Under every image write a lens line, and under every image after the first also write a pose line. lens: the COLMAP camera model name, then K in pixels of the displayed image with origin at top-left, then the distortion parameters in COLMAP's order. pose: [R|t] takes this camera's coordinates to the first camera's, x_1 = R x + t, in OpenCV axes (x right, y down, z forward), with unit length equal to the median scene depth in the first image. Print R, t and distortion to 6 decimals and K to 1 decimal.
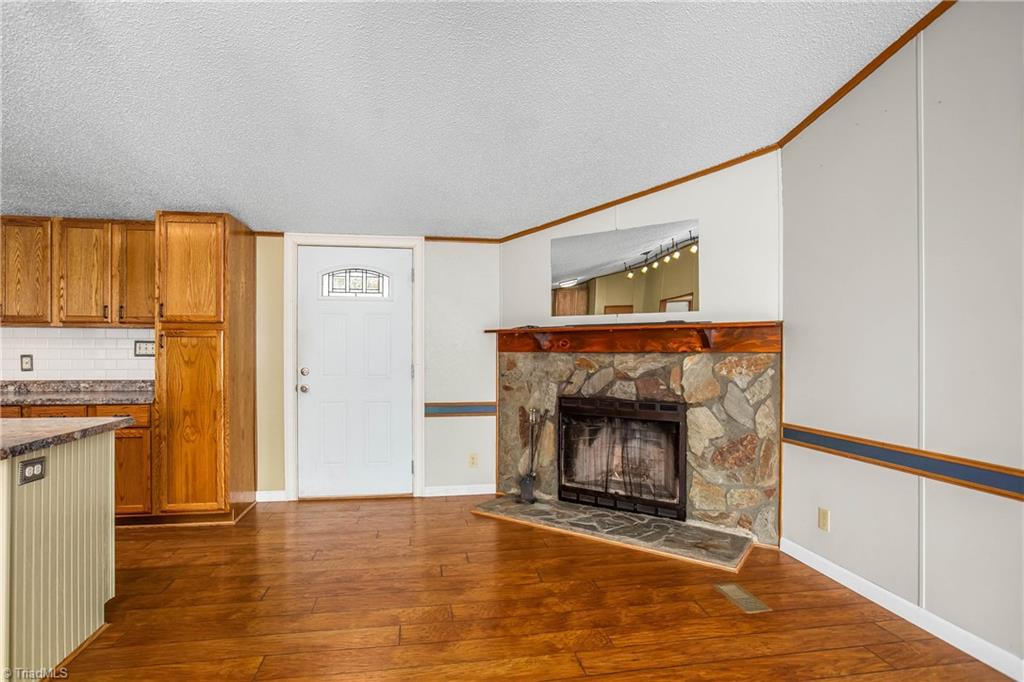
lens RADIAL K [[525.8, 0, 513.0], [0, 525.8, 339.3], [0, 0, 1]] dist [-0.005550, 0.003103]
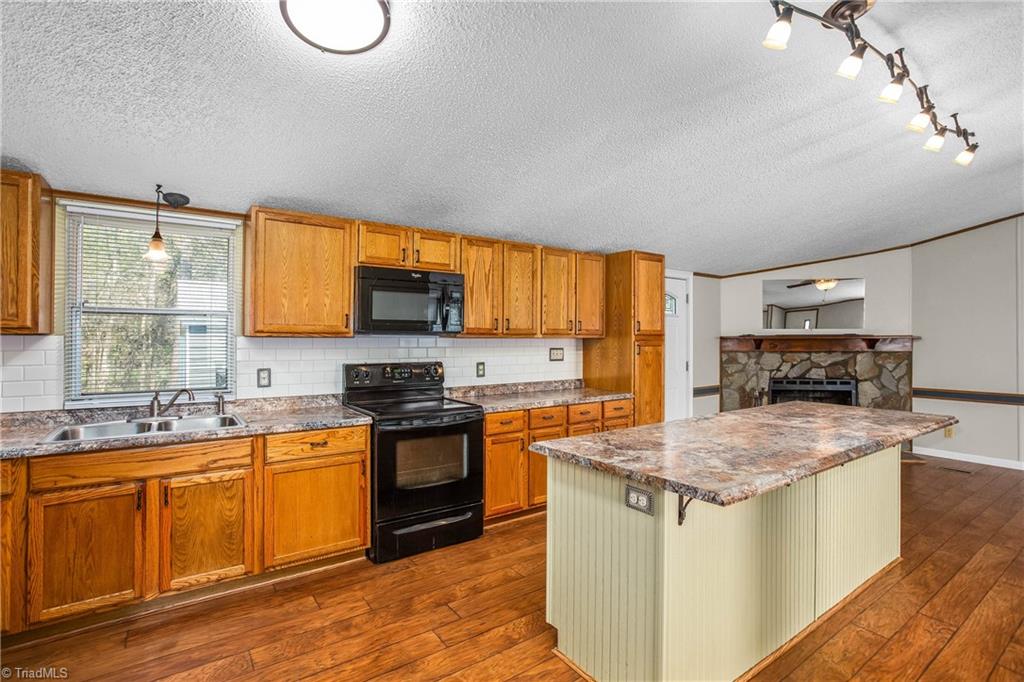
lens RADIAL K [[477.2, 0, 480.0], [0, 477.2, 337.5], [0, 0, 1]] dist [0.003179, 0.007273]
pose [[0.896829, -0.004111, 0.442359, -1.412913], [-0.003649, 0.999854, 0.016690, -0.041297], [-0.442363, -0.016582, 0.896683, 0.095284]]
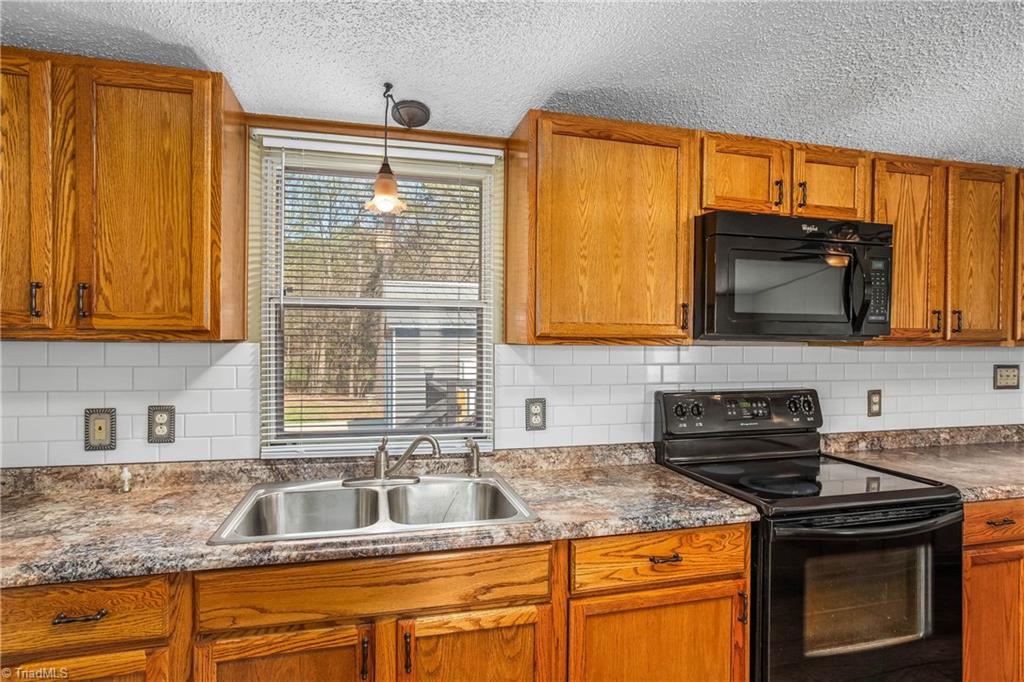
lens RADIAL K [[525.8, 0, 509.6], [0, 525.8, 344.9], [0, 0, 1]] dist [-0.005550, 0.003103]
pose [[0.990616, -0.003080, 0.136642, -1.480148], [-0.000216, 0.999710, 0.024100, -0.040392], [-0.136676, -0.023903, 0.990327, 0.454893]]
